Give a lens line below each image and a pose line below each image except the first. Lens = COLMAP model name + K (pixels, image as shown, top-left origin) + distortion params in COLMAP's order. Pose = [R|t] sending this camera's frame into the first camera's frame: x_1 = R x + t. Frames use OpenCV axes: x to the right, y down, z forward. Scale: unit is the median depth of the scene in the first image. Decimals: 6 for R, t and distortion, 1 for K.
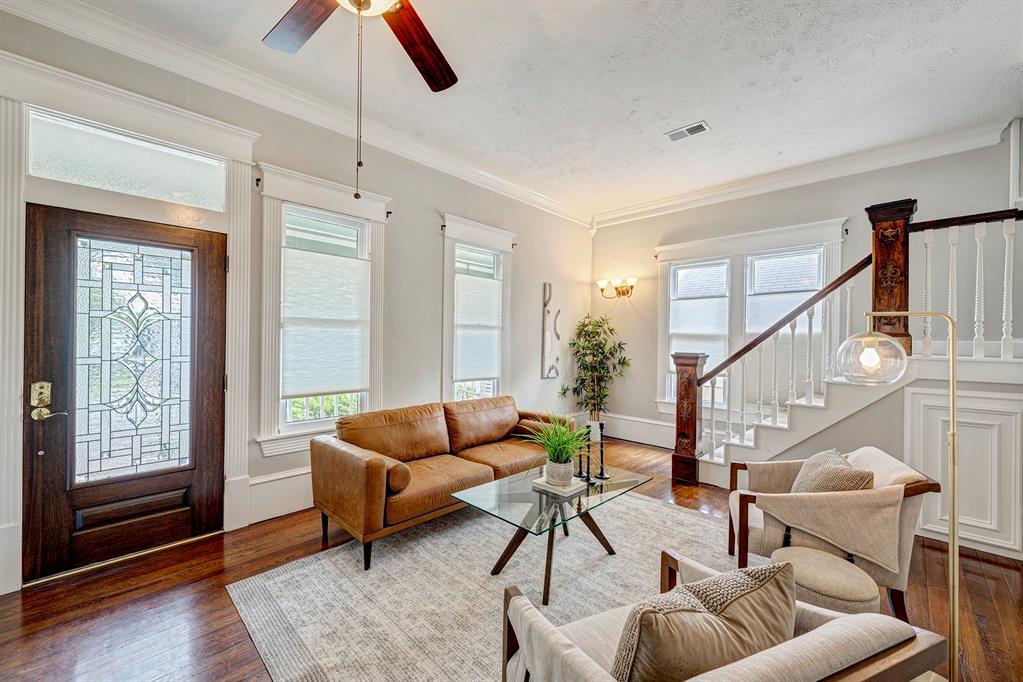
lens RADIAL K [[408.4, 0, 511.5], [0, 408.4, 341.0], [0, 0, 1]] dist [0.001501, 0.000201]
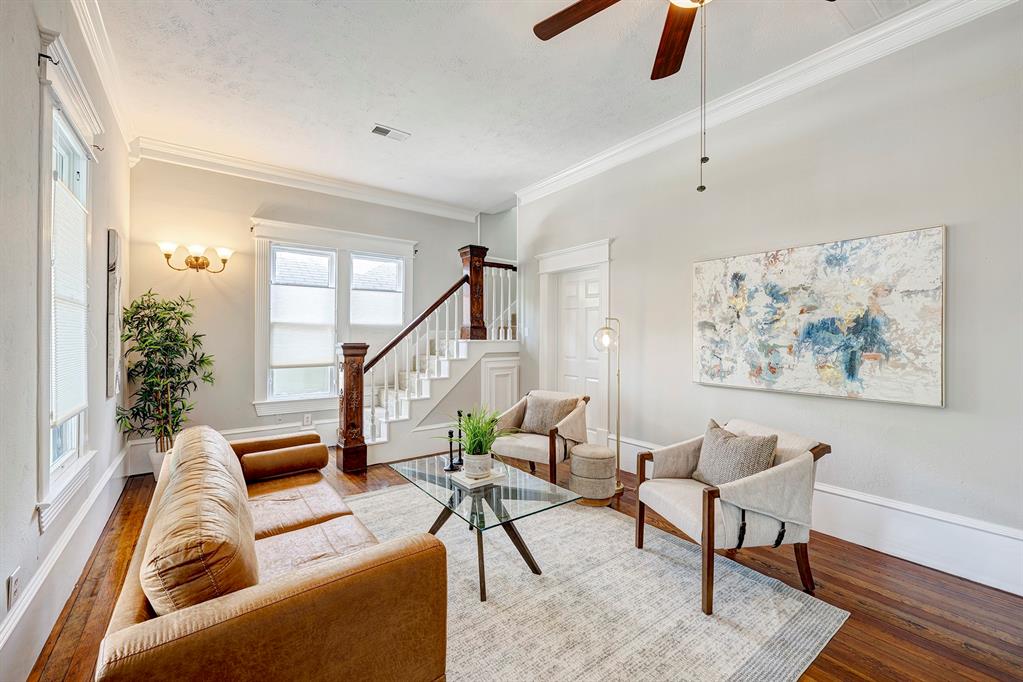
lens RADIAL K [[411.9, 0, 511.5], [0, 411.9, 341.0], [0, 0, 1]] dist [-0.000270, -0.000070]
pose [[0.161304, -0.027121, 0.986532, -0.501746], [-0.002004, 0.999611, 0.027808, -0.005673], [-0.986903, -0.006462, 0.161187, 0.449484]]
